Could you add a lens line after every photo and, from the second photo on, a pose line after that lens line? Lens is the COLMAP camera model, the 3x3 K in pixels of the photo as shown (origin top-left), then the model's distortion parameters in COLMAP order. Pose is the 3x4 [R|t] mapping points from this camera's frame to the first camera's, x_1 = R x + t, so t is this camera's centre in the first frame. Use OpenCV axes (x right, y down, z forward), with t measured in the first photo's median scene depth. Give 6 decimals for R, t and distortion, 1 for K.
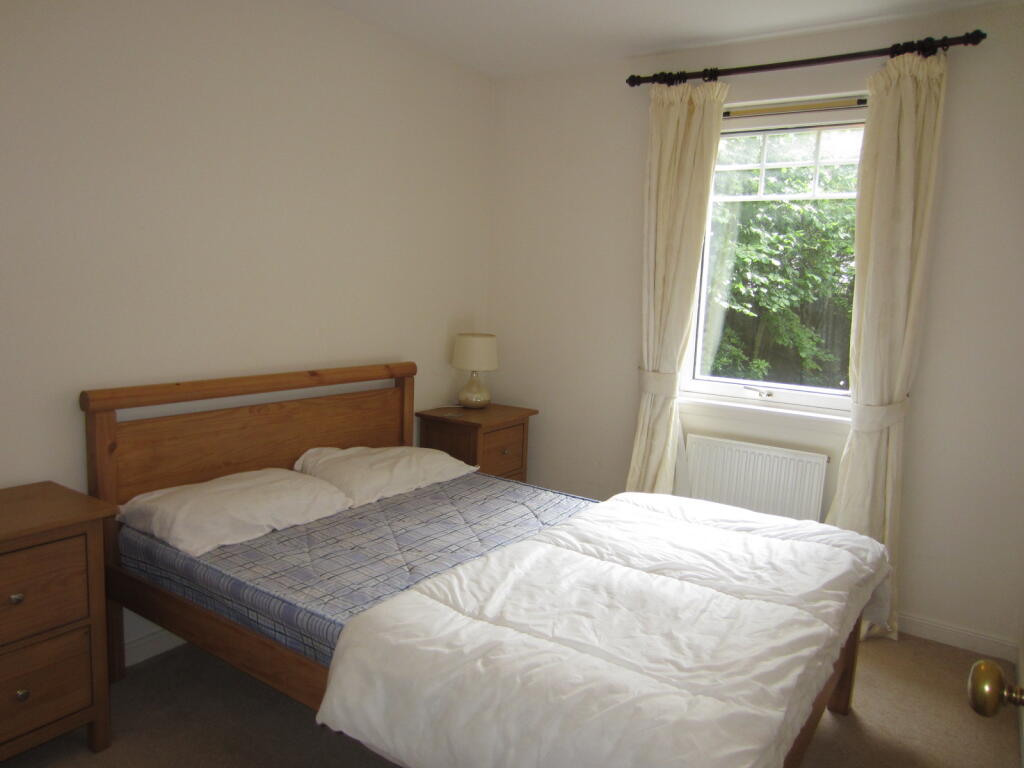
lens RADIAL K [[712.8, 0, 512.0], [0, 712.8, 384.0], [0, 0, 1]] dist [-0.005526, 0.001746]
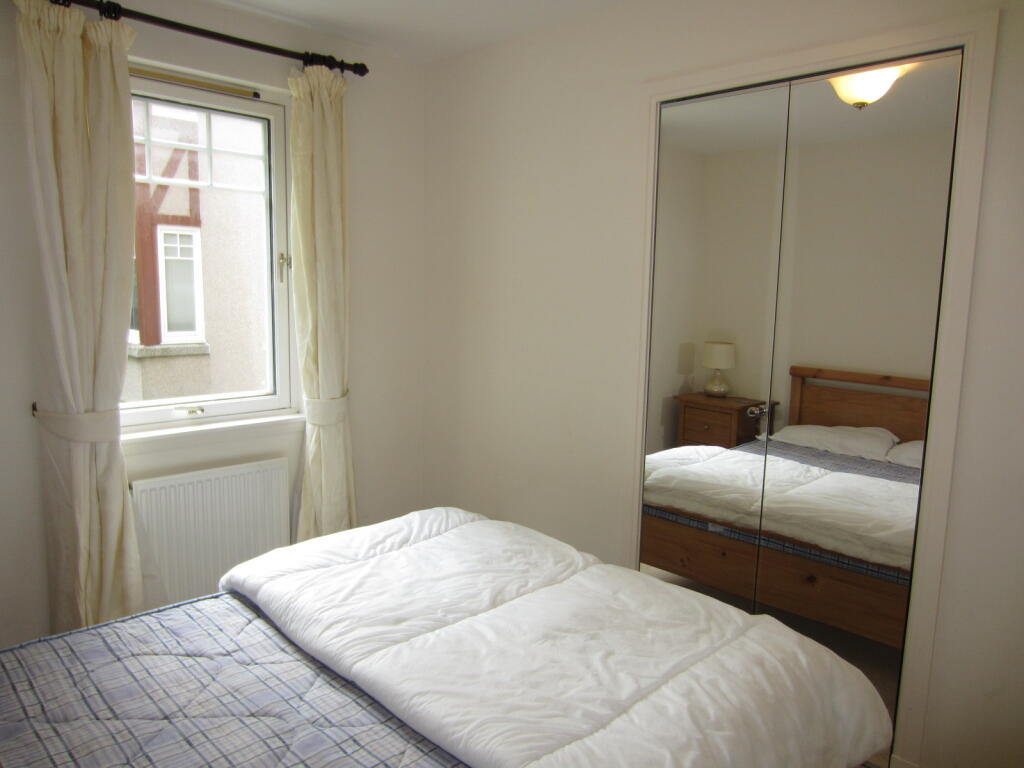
lens RADIAL K [[712.8, 0, 512.0], [0, 712.8, 384.0], [0, 0, 1]] dist [-0.005526, 0.001746]
pose [[0.226357, -0.173449, 0.958477, -0.520143], [0.123143, 0.981218, 0.148482, -0.133013], [-0.966229, 0.084419, 0.243465, 0.552100]]
